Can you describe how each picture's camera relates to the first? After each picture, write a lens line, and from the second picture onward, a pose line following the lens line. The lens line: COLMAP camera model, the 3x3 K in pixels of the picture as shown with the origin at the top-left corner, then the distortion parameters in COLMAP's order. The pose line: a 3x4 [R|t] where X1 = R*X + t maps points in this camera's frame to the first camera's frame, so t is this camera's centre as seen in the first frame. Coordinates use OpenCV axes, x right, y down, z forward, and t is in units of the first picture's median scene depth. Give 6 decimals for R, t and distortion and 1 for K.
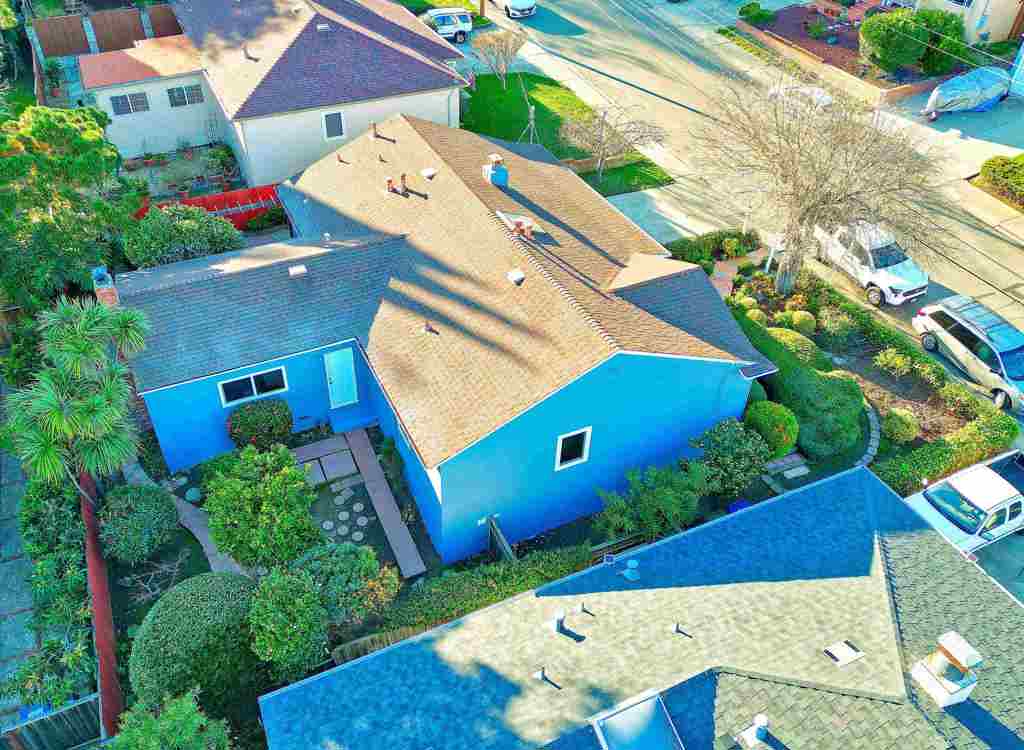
lens RADIAL K [[817.9, 0, 478.6], [0, 817.9, 360.4], [0, 0, 1]] dist [0.050909, -0.001219]
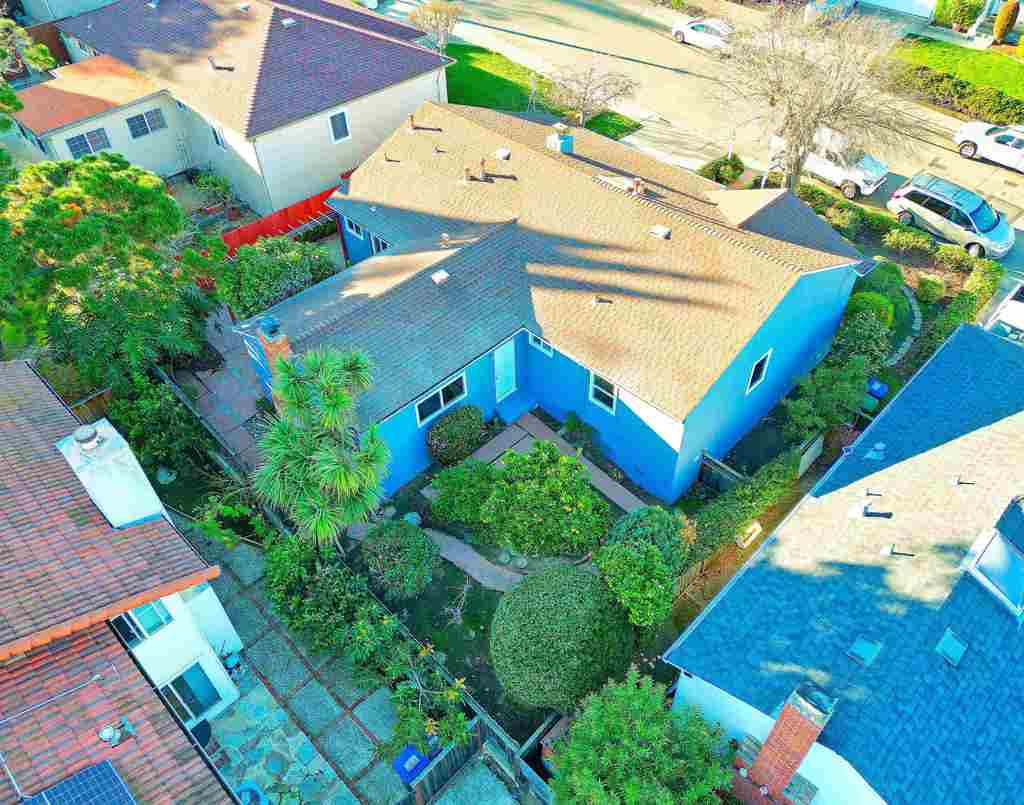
lens RADIAL K [[760.8, 0, 550.6], [0, 760.8, 404.5], [0, 0, 1]] dist [0.080053, -0.084770]
pose [[0.921488, -0.275463, 0.273824, -0.322647], [0.244322, 0.959141, 0.142675, -0.049443], [-0.301937, -0.064572, 0.951138, 0.061733]]
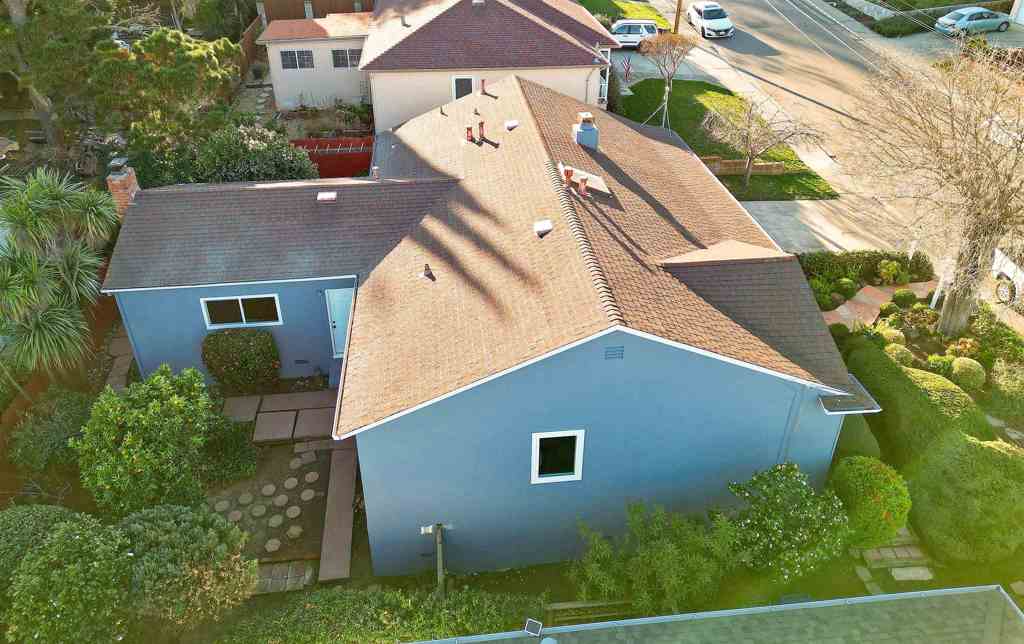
lens RADIAL K [[740.6, 0, 510.4], [0, 740.6, 250.9], [0, 0, 1]] dist [0.065302, -0.074861]
pose [[0.952446, 0.145625, -0.267657, 0.164265], [-0.189987, 0.970567, -0.148003, 0.025682], [0.238226, 0.191816, 0.952079, 0.229979]]
